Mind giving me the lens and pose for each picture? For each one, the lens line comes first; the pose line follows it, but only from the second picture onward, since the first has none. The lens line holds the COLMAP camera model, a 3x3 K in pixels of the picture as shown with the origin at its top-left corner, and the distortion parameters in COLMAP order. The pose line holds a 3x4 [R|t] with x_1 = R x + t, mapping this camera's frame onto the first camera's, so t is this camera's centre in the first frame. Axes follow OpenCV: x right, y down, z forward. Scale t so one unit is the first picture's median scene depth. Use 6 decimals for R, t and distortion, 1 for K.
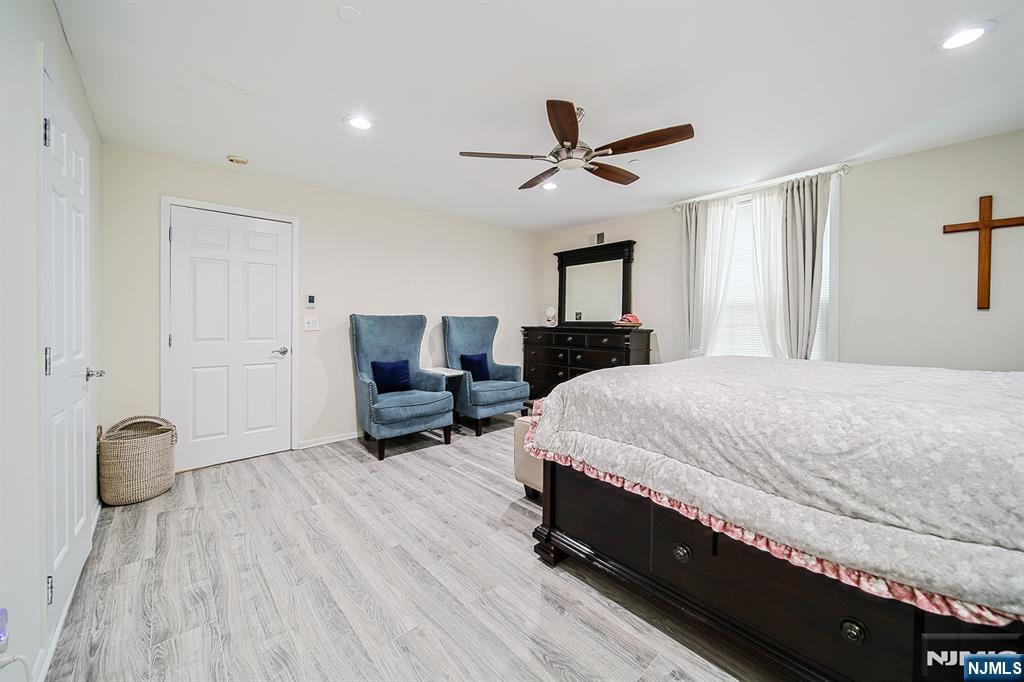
lens RADIAL K [[388.7, 0, 507.4], [0, 388.7, 337.8], [0, 0, 1]] dist [0.000285, -0.002407]
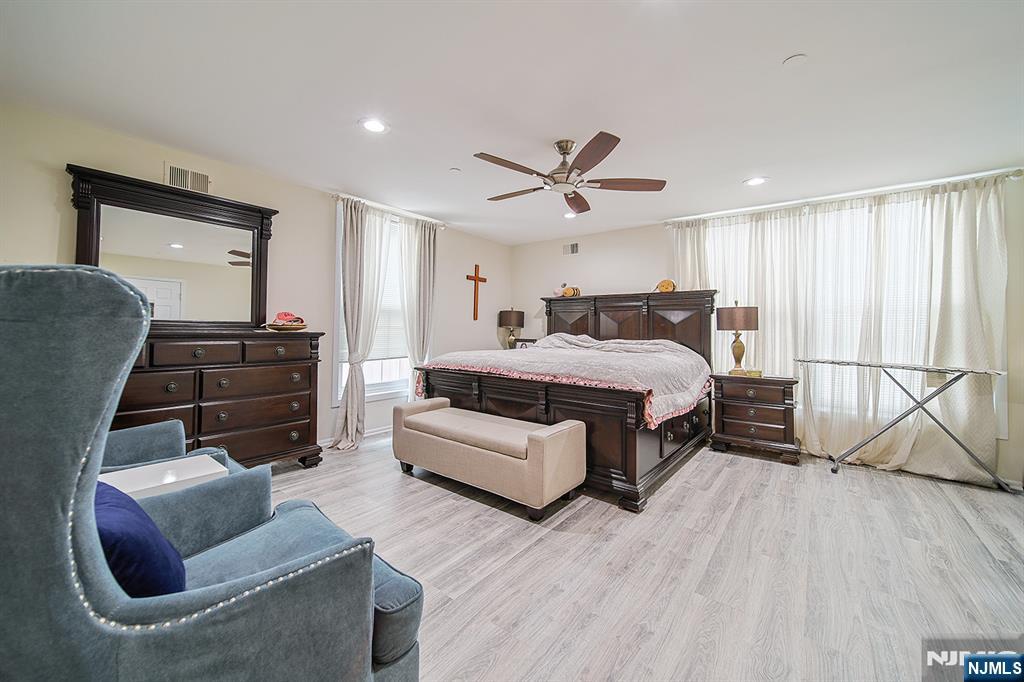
lens RADIAL K [[385.3, 0, 510.5], [0, 385.3, 326.2], [0, 0, 1]] dist [-0.000001, -0.000214]
pose [[-0.172773, -0.000855, 0.984961, -0.756553], [0.022030, 0.999746, 0.004733, -0.045222], [-0.984715, 0.022516, -0.172711, 1.116749]]
